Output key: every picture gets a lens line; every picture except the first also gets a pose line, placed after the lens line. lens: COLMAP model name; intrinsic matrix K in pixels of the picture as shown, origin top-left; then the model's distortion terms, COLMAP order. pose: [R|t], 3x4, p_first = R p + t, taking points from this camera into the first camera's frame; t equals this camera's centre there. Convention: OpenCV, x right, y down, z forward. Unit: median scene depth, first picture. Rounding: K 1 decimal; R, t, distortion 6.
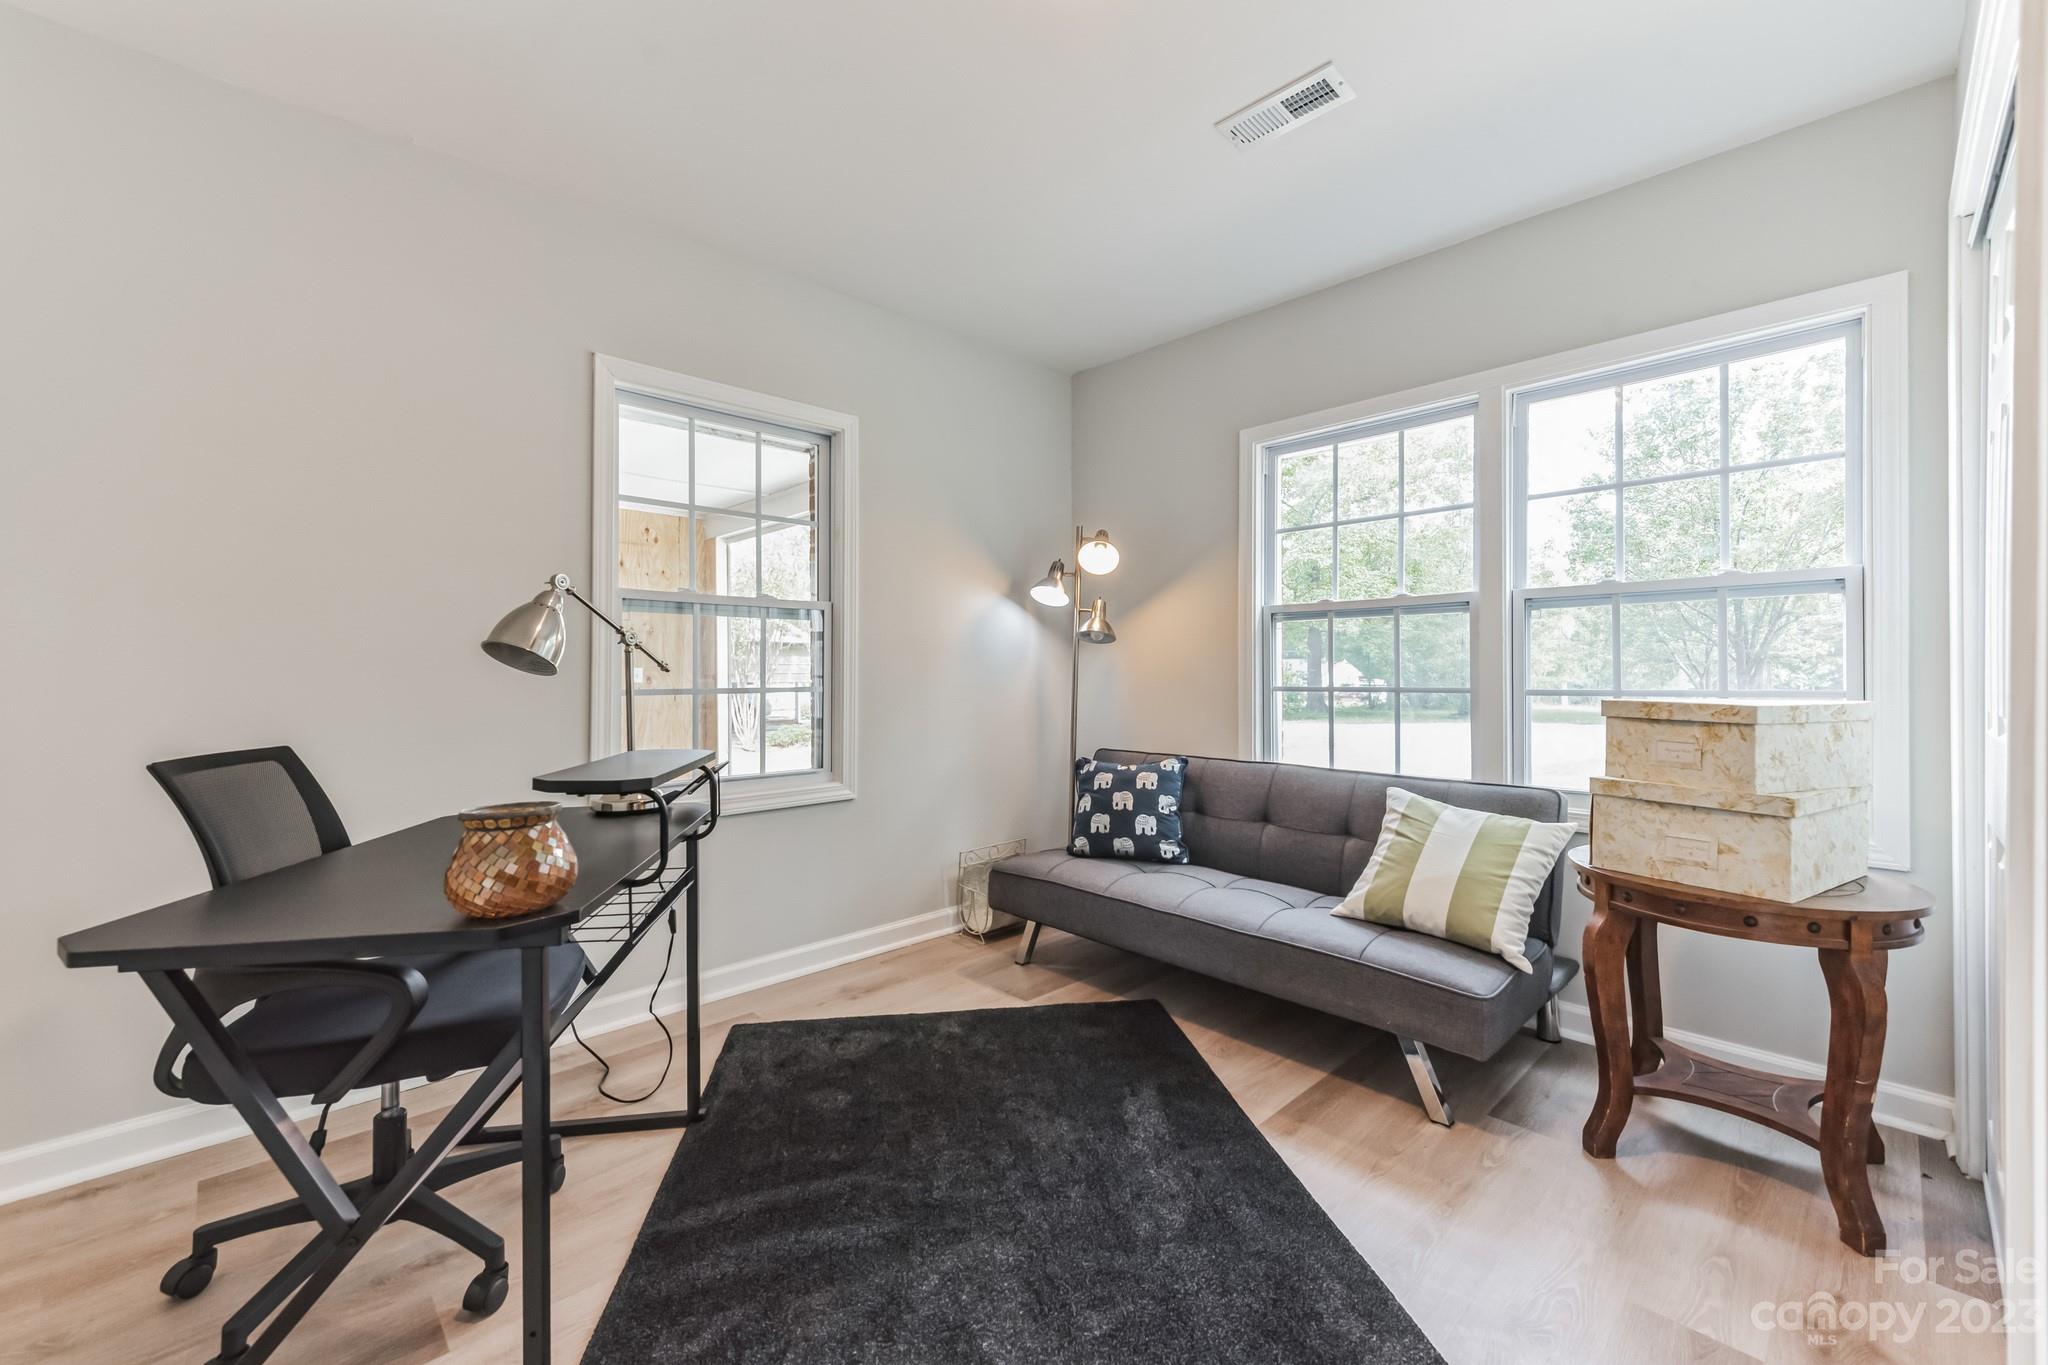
lens RADIAL K [[815.5, 0, 1017.1], [0, 815.5, 672.3], [0, 0, 1]] dist [0.000265, 0.000006]
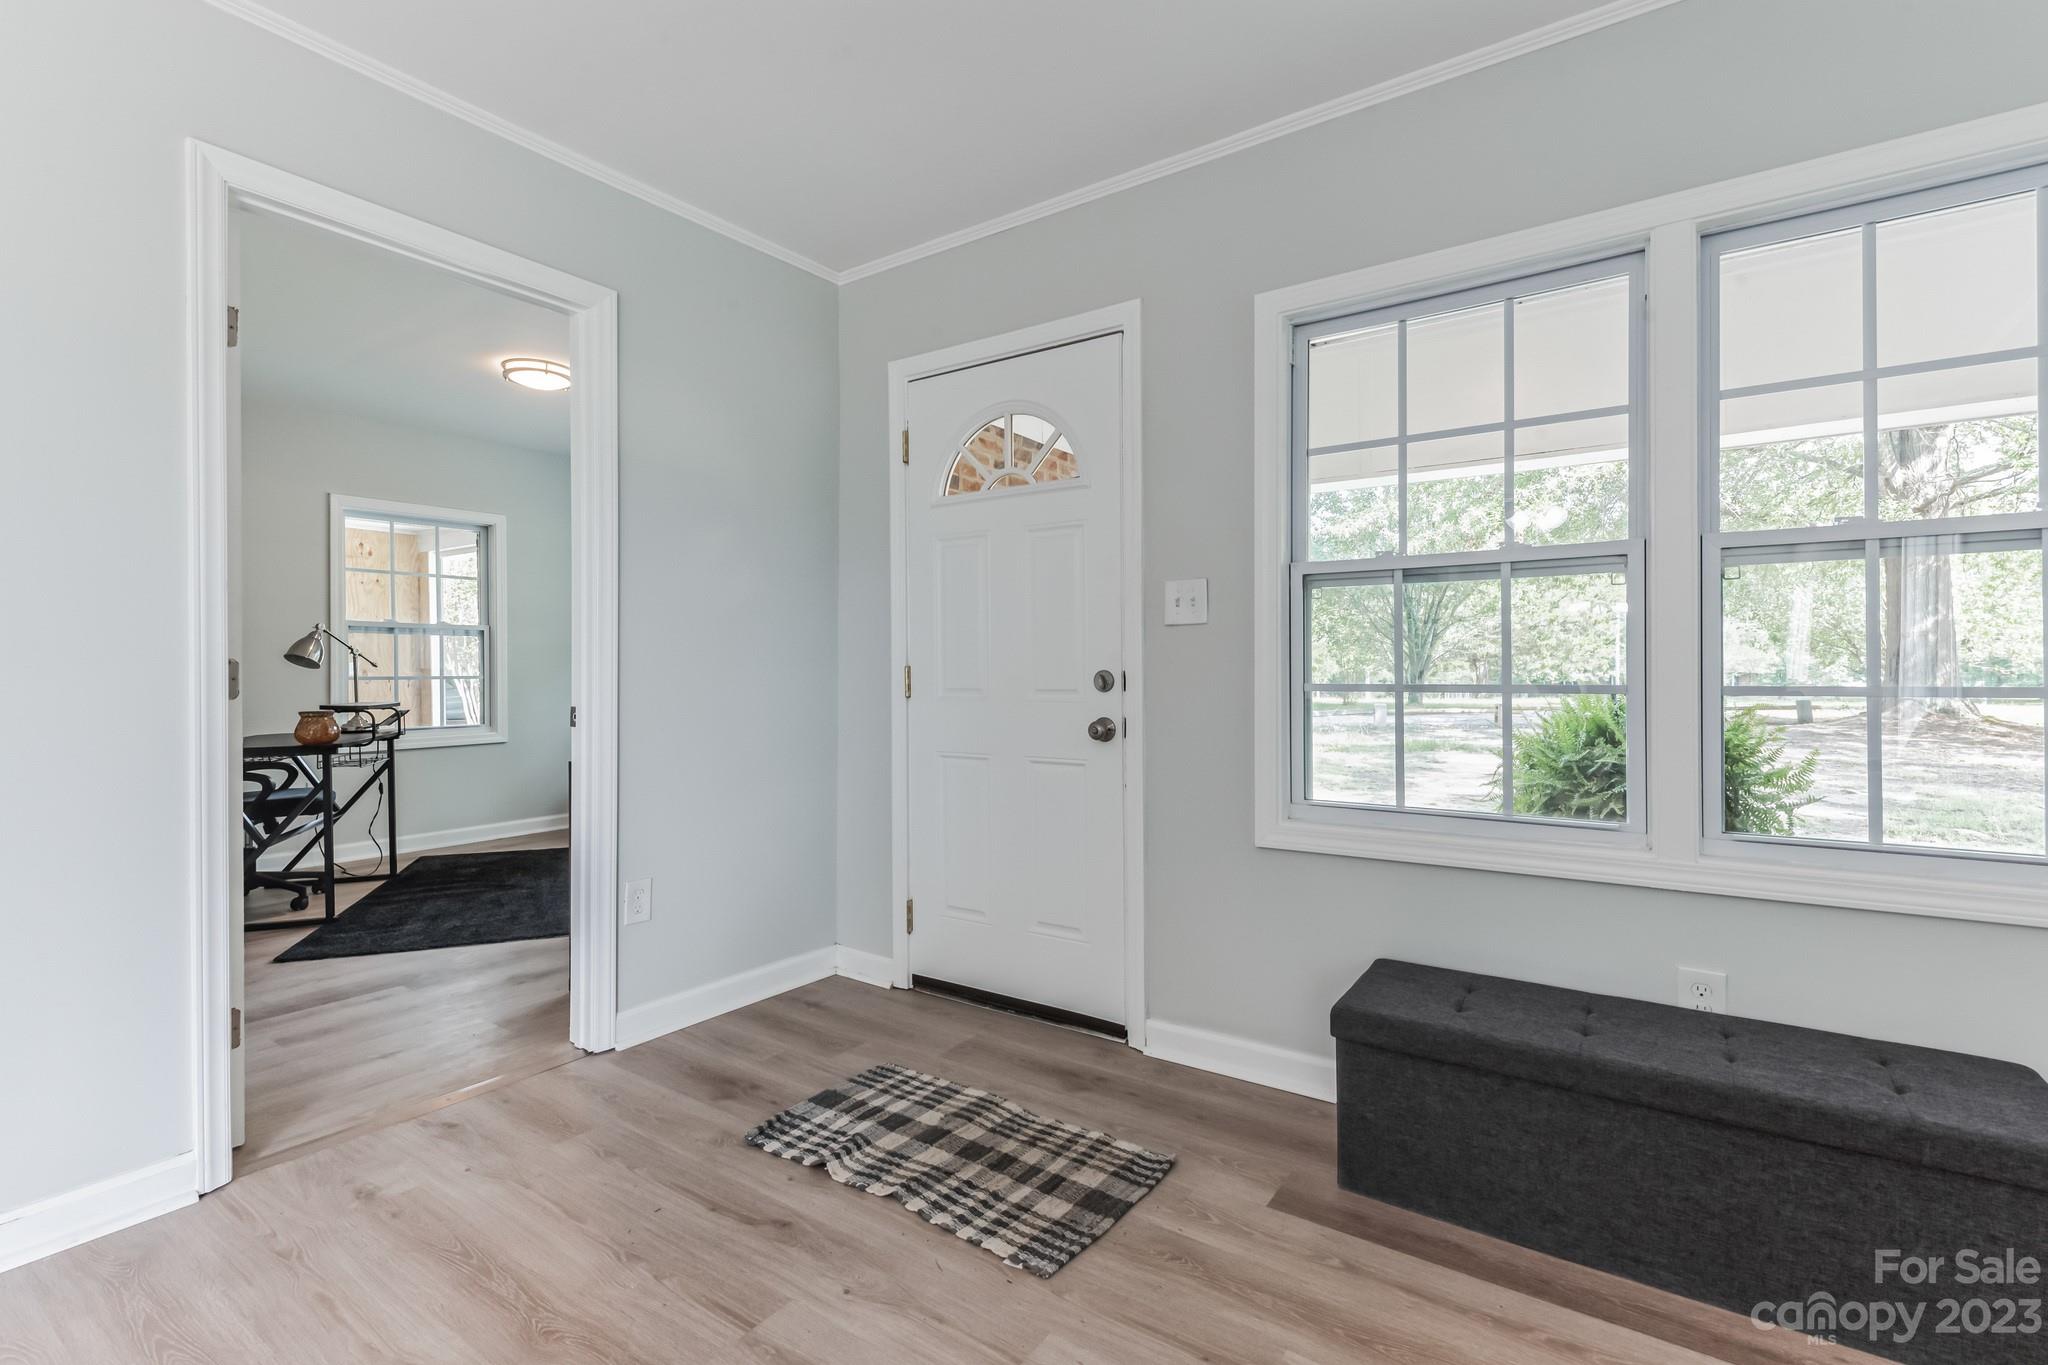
lens RADIAL K [[925.4, 0, 1035.4], [0, 925.4, 676.7], [0, 0, 1]] dist [0.003271, 0.000219]
pose [[0.979245, -0.010749, 0.202393, 0.745895], [0.010843, 0.999941, 0.000648, 0.039394], [-0.202388, 0.001560, 0.979304, -1.672665]]
